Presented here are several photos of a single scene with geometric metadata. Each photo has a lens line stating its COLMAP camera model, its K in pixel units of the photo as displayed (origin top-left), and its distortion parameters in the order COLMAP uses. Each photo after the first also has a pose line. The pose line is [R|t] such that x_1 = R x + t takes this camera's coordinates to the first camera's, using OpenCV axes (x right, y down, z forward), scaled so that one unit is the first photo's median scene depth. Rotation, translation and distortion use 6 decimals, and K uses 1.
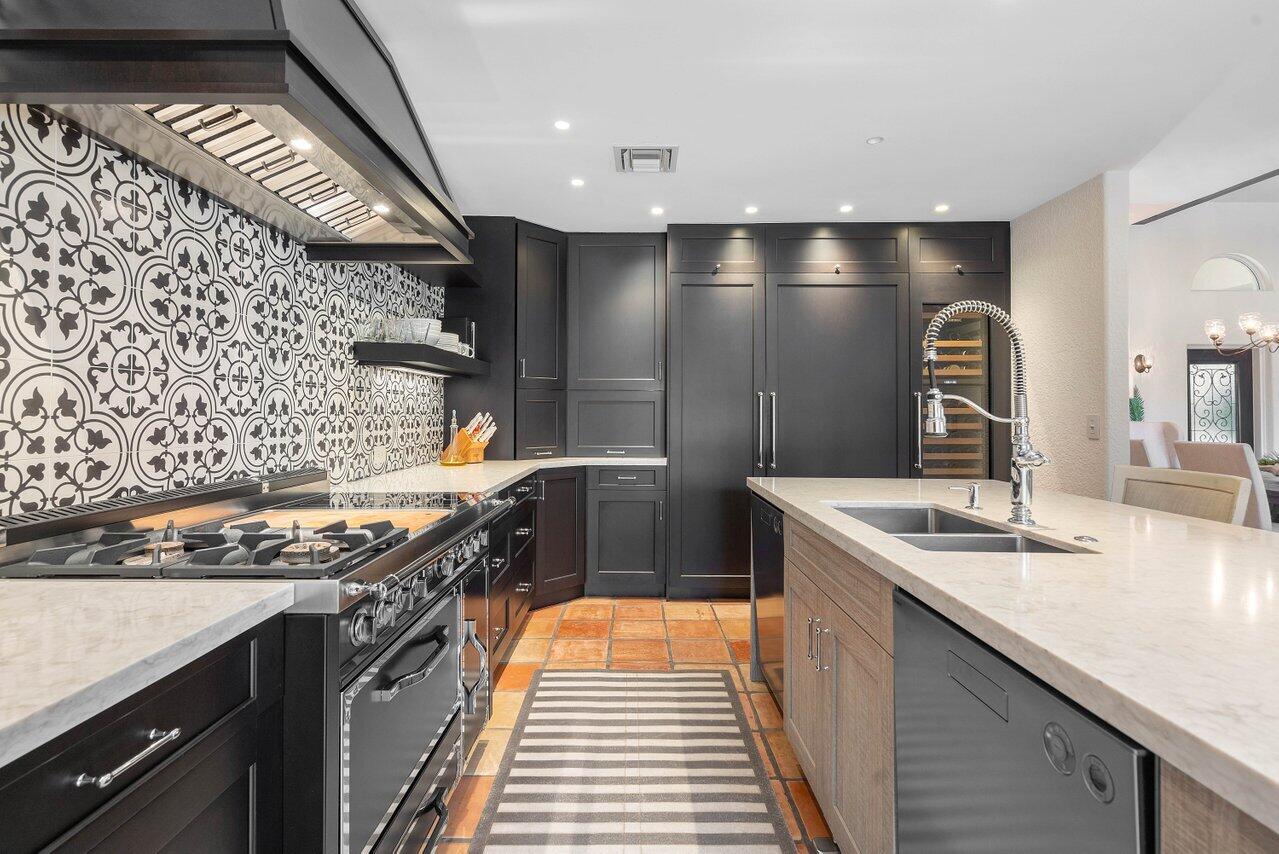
lens RADIAL K [[614.9, 0, 647.6], [0, 614.9, 407.7], [0, 0, 1]] dist [-0.000386, -0.000589]
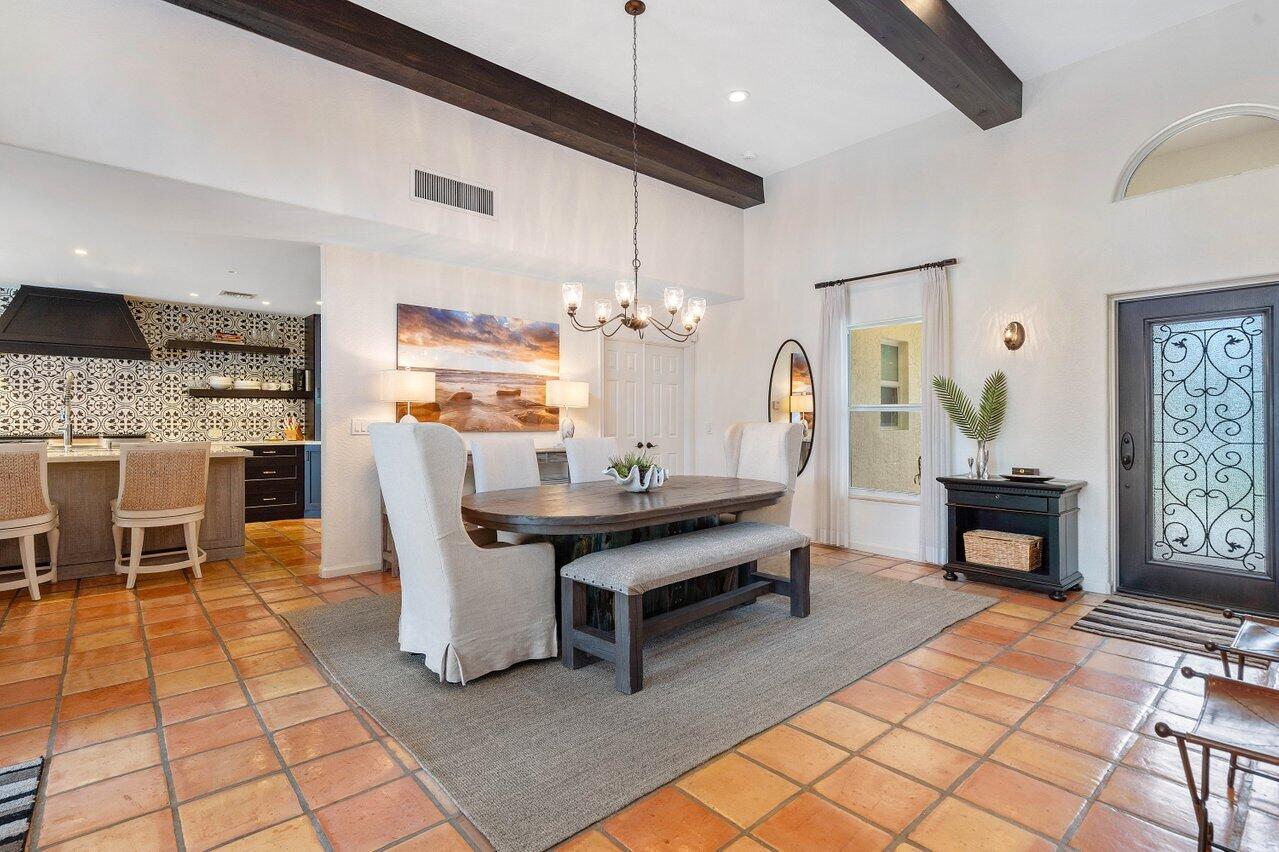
lens RADIAL K [[611.9, 0, 639.5], [0, 611.9, 426.0], [0, 0, 1]] dist [-0.000783, -0.000194]
pose [[0.639894, 0.004094, -0.768452, 1.054394], [0.009819, 0.999861, 0.013504, 0.013244], [0.768400, -0.016186, 0.639765, 0.247459]]
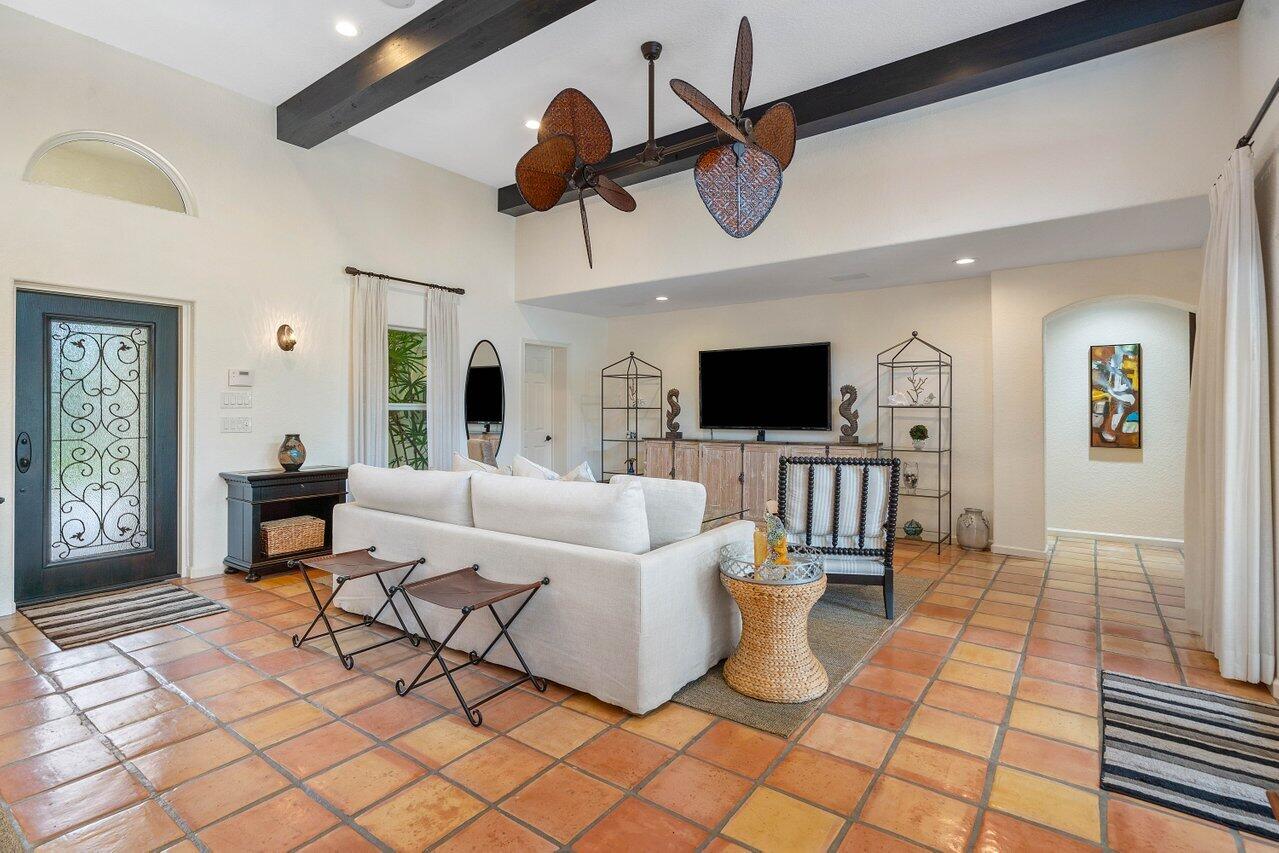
lens RADIAL K [[624.0, 0, 621.8], [0, 624.0, 408.5], [0, 0, 1]] dist [-0.003215, -0.000586]
pose [[0.621767, -0.003511, 0.783195, 0.783807], [-0.006747, 0.999929, 0.009839, 0.001179], [-0.783173, -0.011402, 0.621699, 0.223741]]
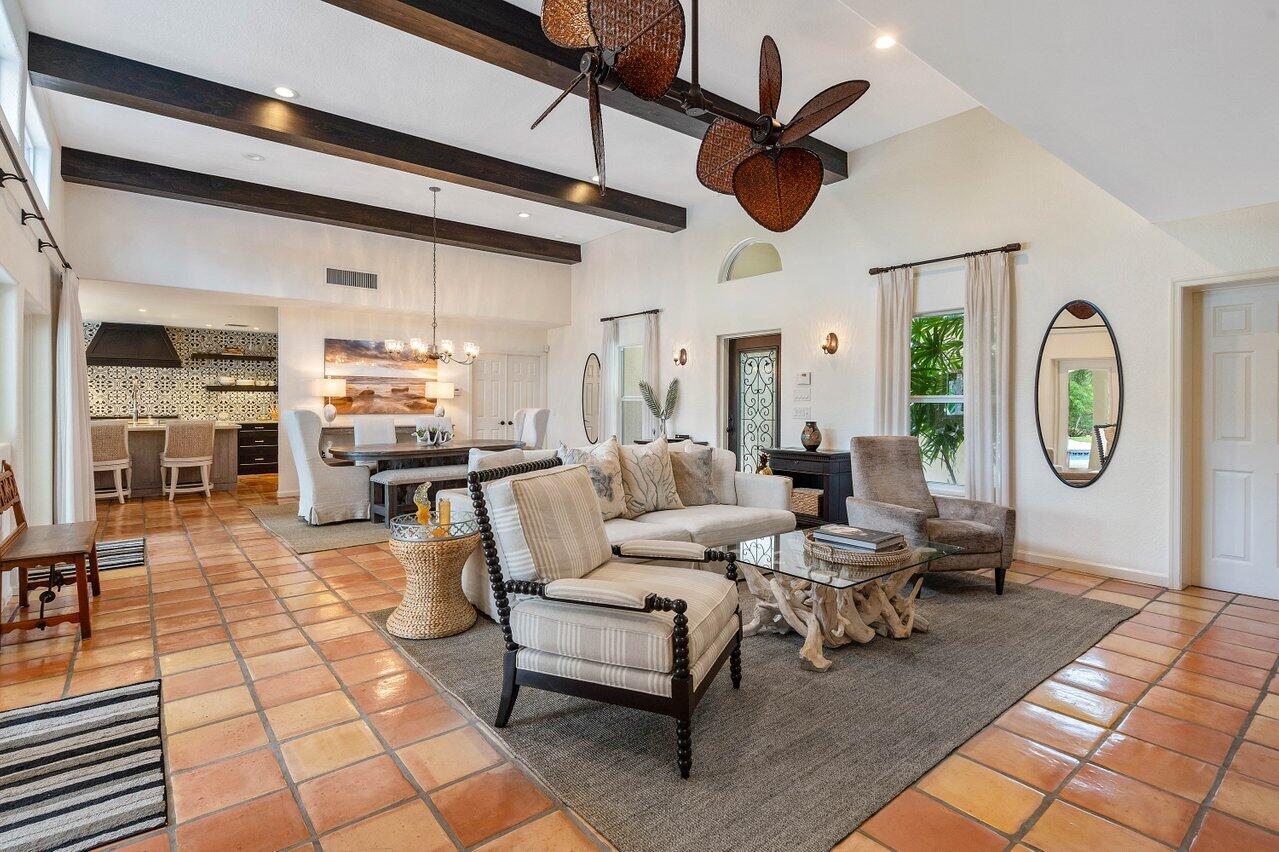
lens RADIAL K [[614.9, 0, 647.6], [0, 614.9, 406.7], [0, 0, 1]] dist [-0.000386, -0.000589]
pose [[0.623291, 0.001164, -0.781989, 1.658601], [0.010929, 0.999888, 0.010200, 0.007335], [0.781914, -0.014904, 0.623209, 0.228714]]
